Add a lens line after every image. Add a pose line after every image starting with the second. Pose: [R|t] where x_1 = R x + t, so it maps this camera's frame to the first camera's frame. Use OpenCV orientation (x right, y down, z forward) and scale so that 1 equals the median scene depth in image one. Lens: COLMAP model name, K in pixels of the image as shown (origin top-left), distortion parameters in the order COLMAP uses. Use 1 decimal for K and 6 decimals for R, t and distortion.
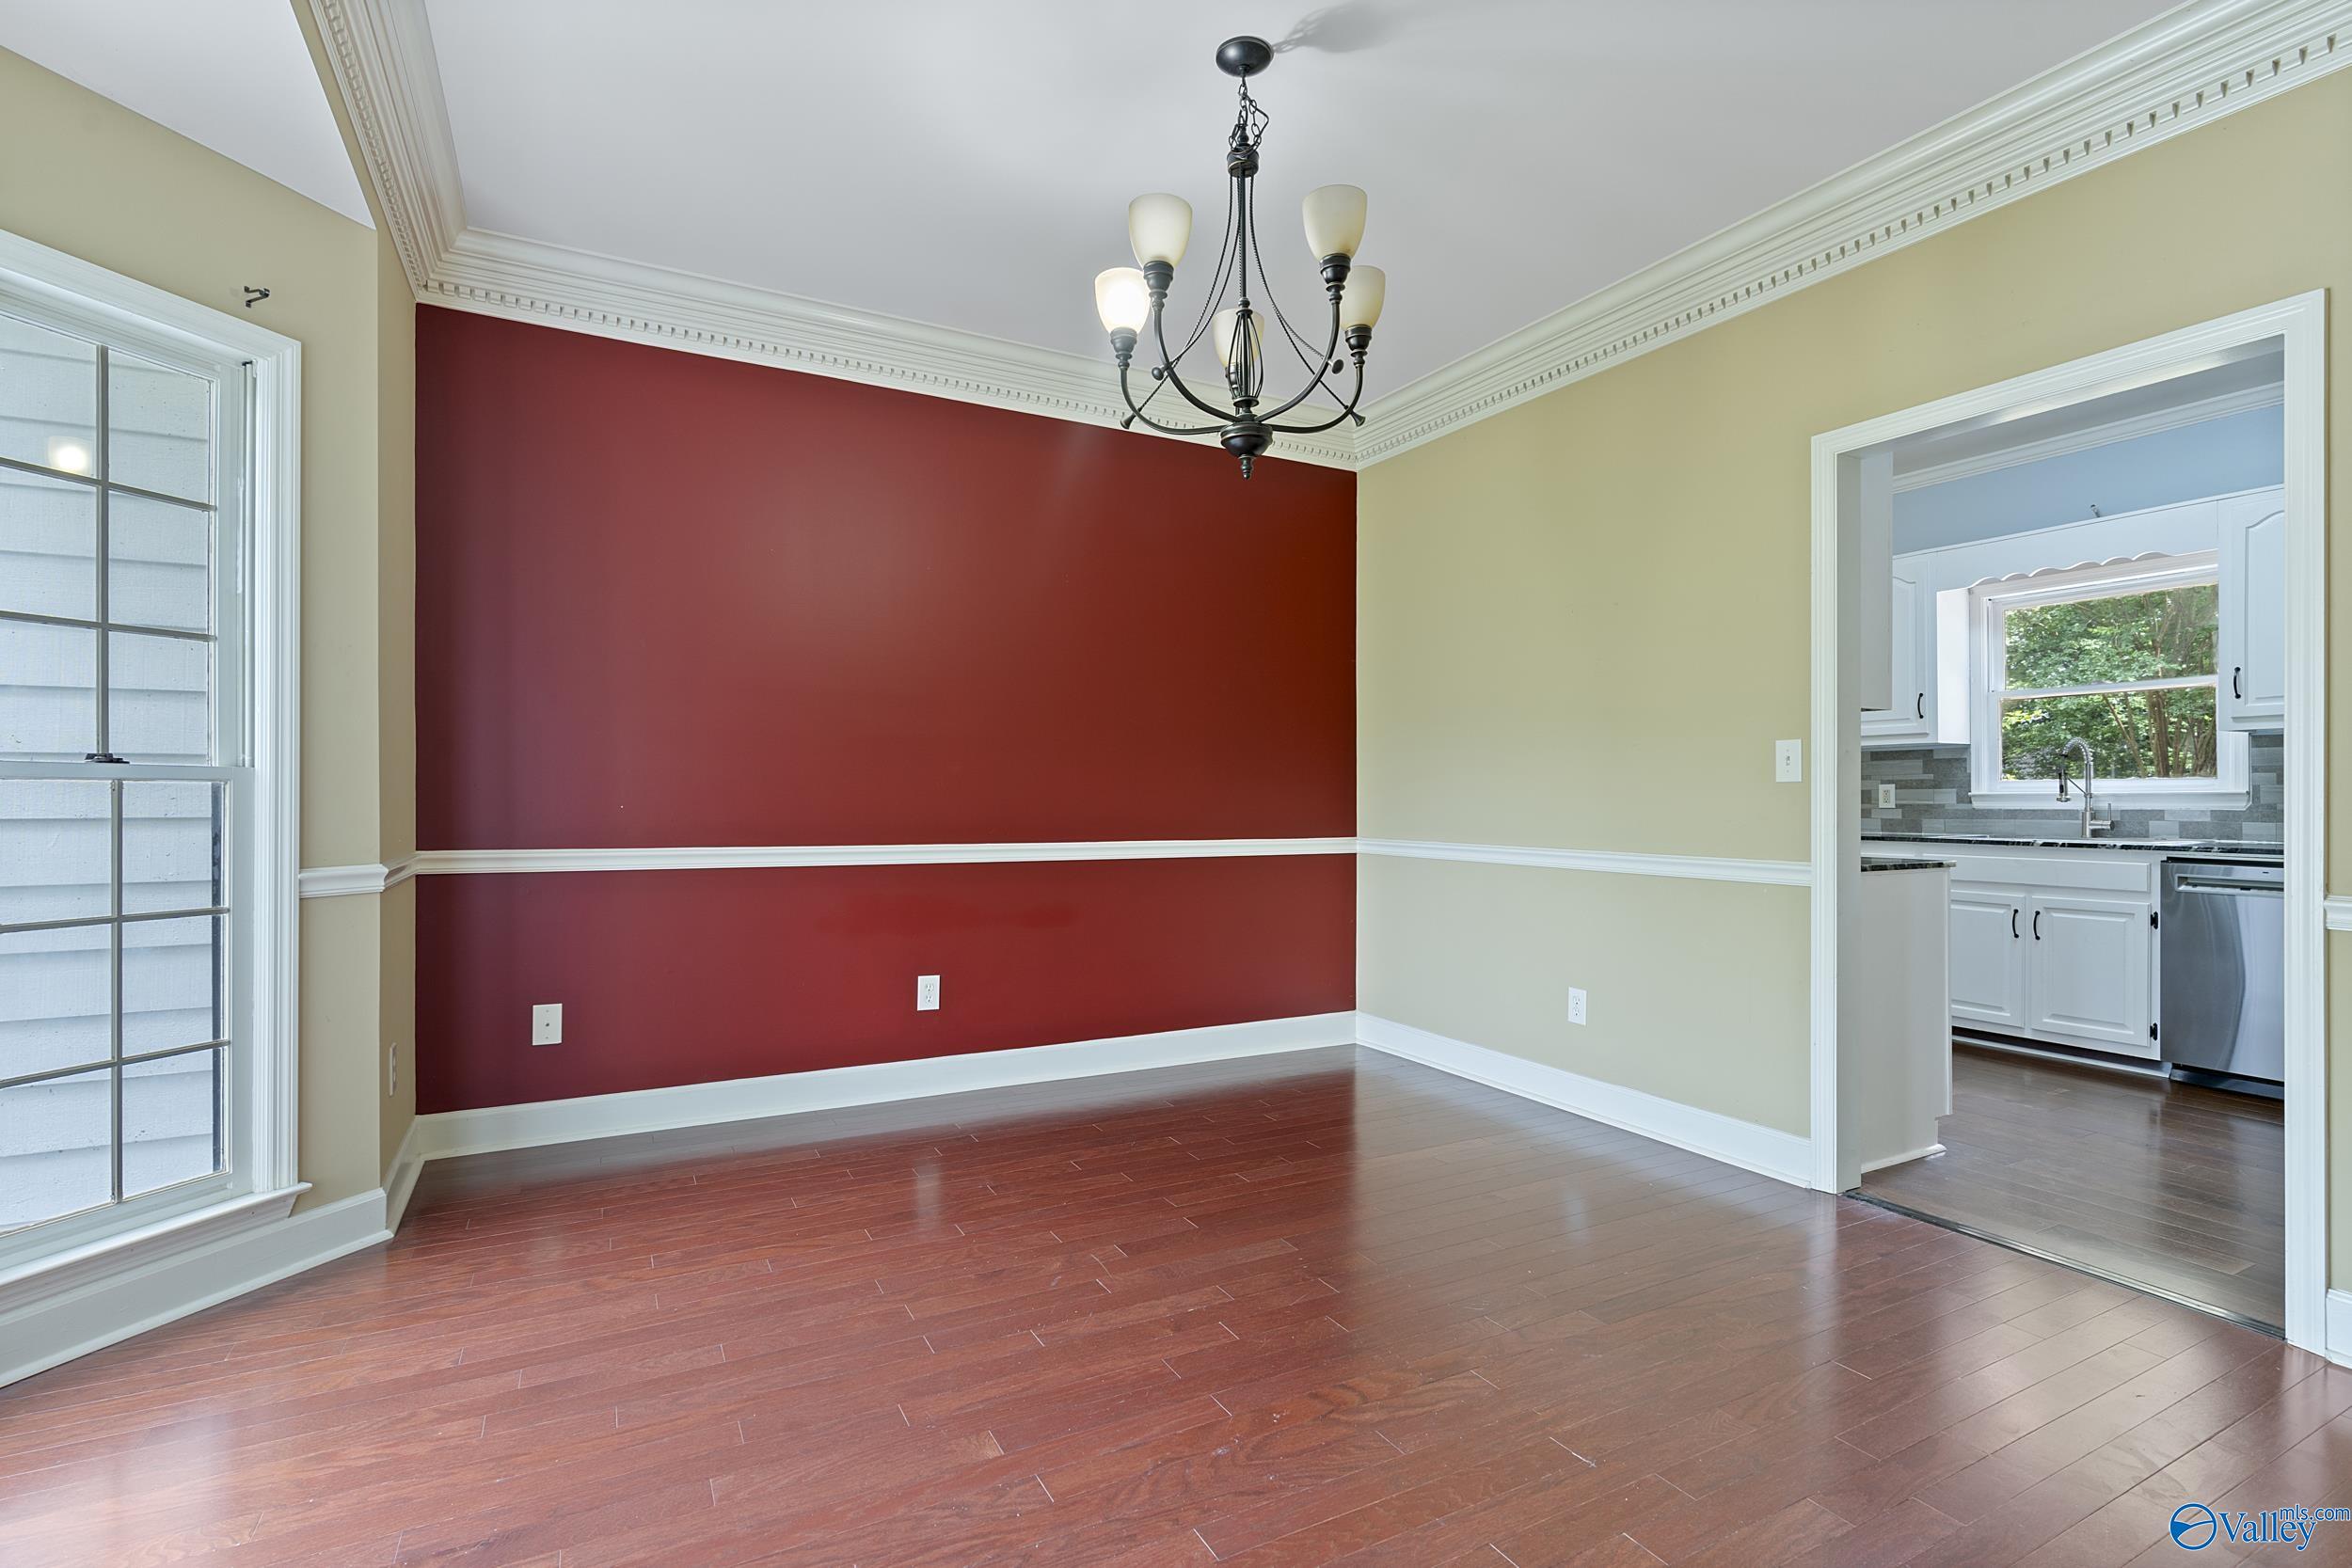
lens RADIAL K [[1094.3, 0, 1182.3], [0, 1094.3, 797.0], [0, 0, 1]] dist [0.000228, 0.000849]
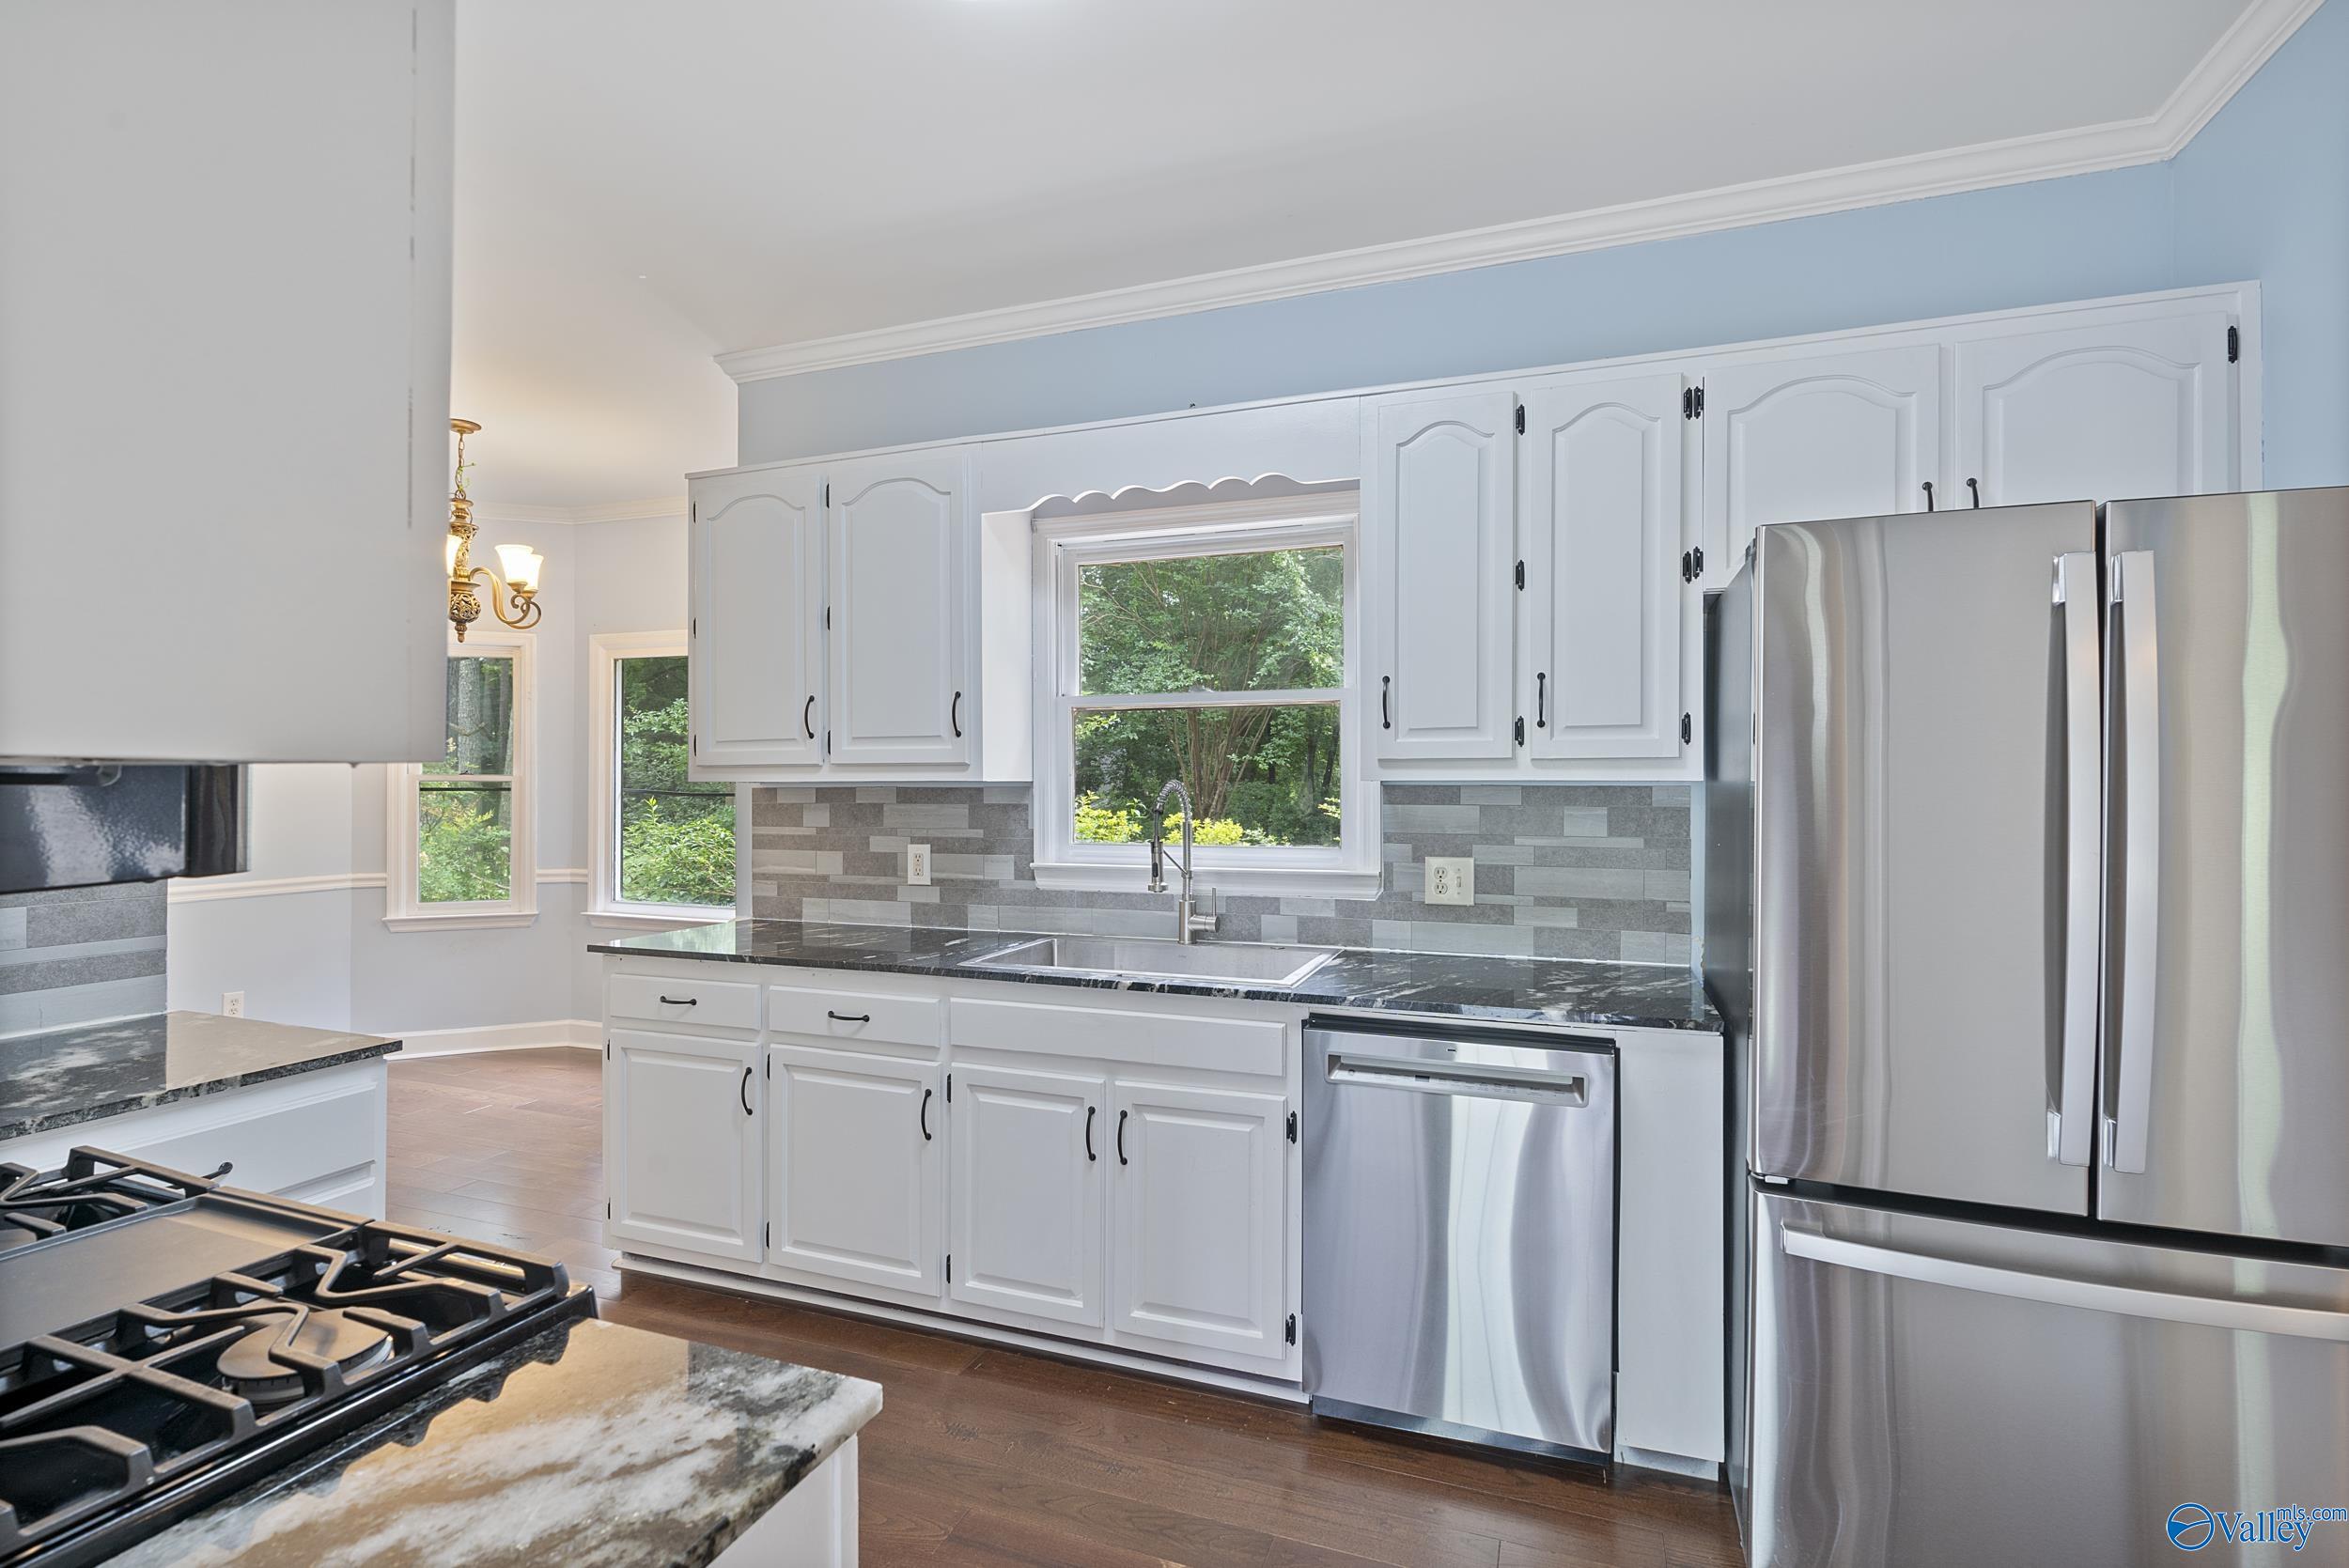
lens RADIAL K [[1093.0, 0, 1180.8], [0, 1093.0, 796.9], [0, 0, 1]] dist [0.000228, 0.000849]
pose [[0.747870, -0.006961, 0.663809, 0.424371], [-0.001915, 0.999918, 0.012643, -0.052815], [-0.663843, -0.010727, 0.747795, 0.552256]]
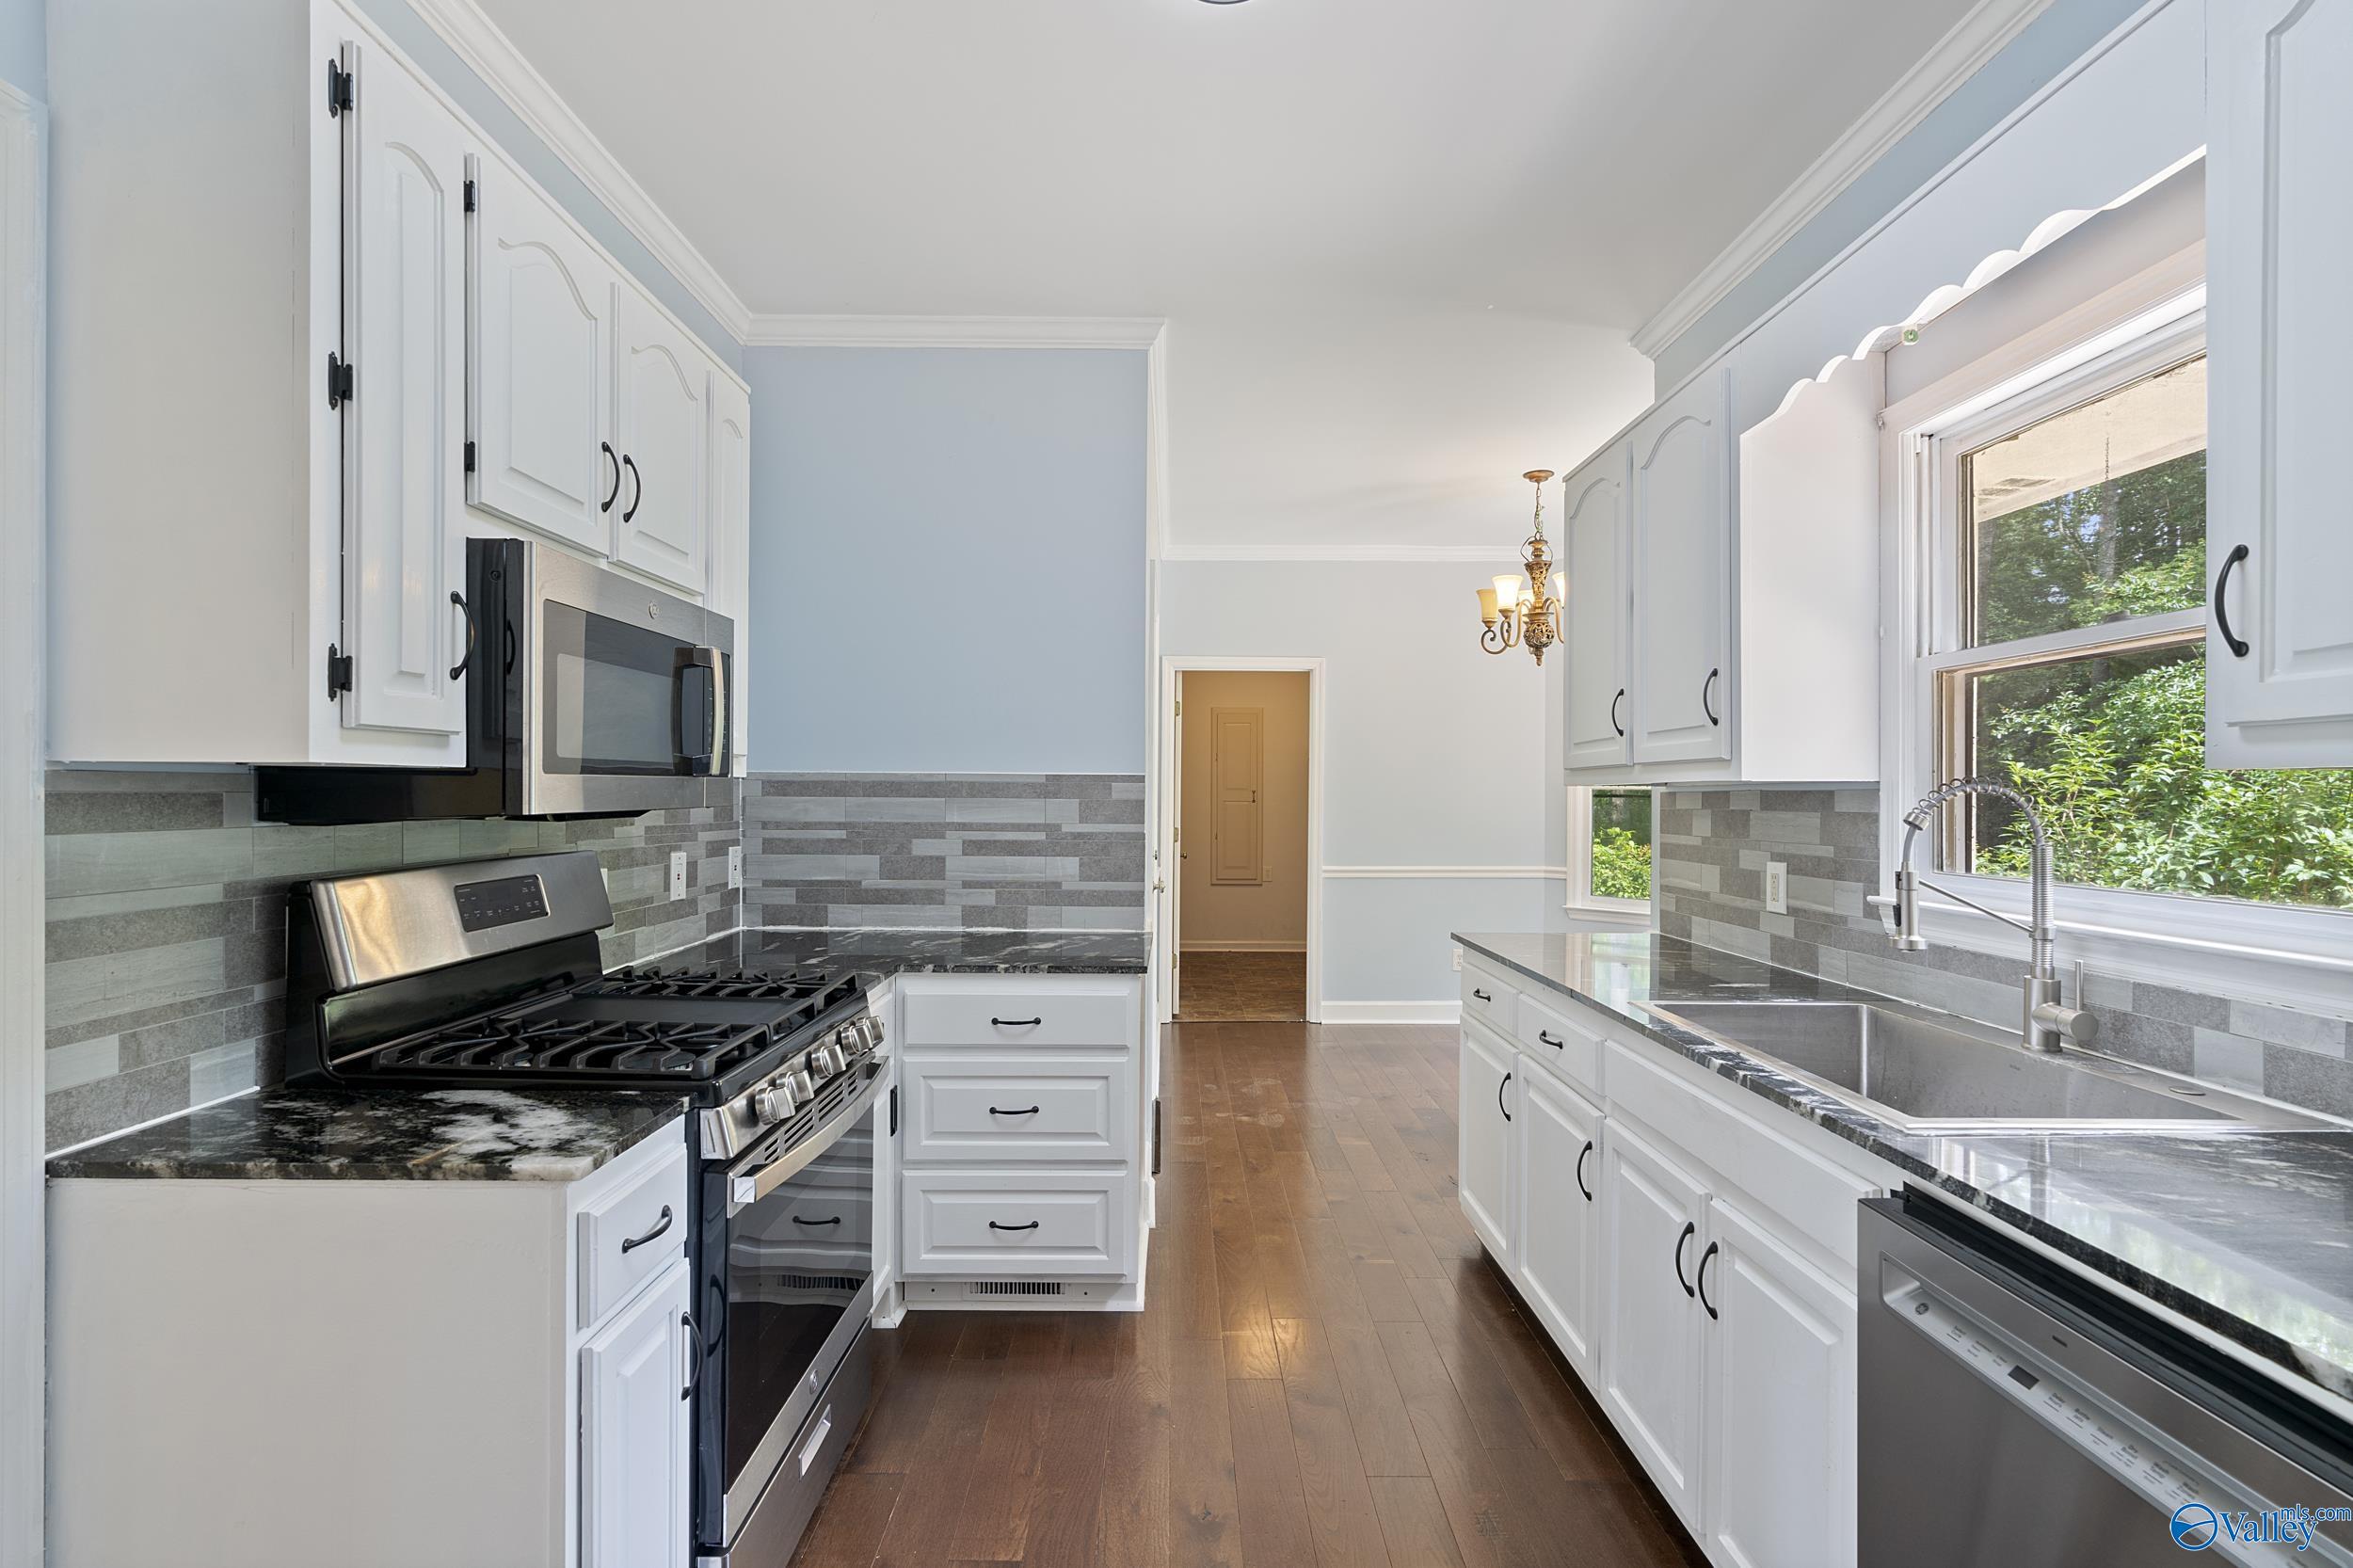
lens RADIAL K [[1099.5, 0, 1163.9], [0, 1099.5, 795.7], [0, 0, 1]] dist [0.001044, 0.000536]
pose [[0.878762, 0.003515, -0.477246, 0.753827], [-0.002348, 0.999993, 0.003044, -0.048023], [0.477254, -0.001554, 0.878764, 0.545529]]
